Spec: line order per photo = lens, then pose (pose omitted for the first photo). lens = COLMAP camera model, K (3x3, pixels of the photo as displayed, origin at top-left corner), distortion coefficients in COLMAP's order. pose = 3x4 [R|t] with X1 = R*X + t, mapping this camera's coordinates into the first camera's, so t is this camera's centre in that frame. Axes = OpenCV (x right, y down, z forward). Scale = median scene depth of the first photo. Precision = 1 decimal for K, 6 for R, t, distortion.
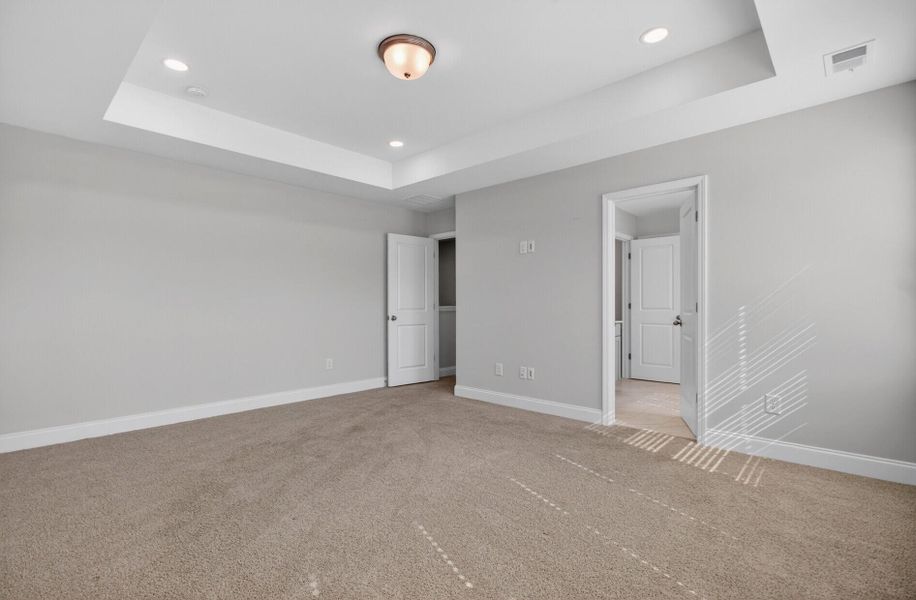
lens RADIAL K [[417.4, 0, 458.0], [0, 417.4, 300.0], [0, 0, 1]] dist [-0.000947, 0.000012]
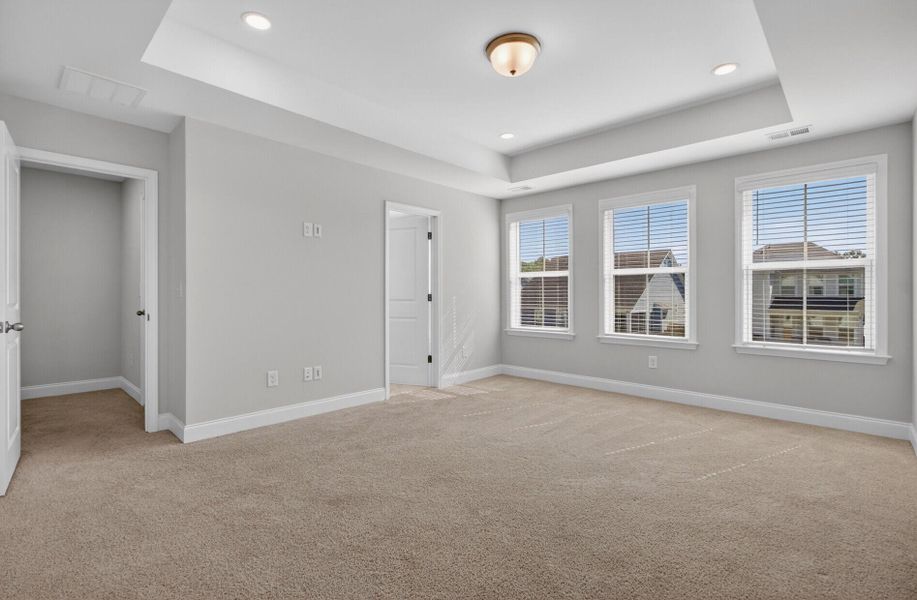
lens RADIAL K [[422.4, 0, 454.8], [0, 422.4, 294.3], [0, 0, 1]] dist [-0.001187, 0.000024]
pose [[0.017695, 0.003948, 0.999836, -0.999606], [-0.017602, 0.999838, -0.003637, 0.008445], [-0.999688, -0.017534, 0.017761, 0.957289]]
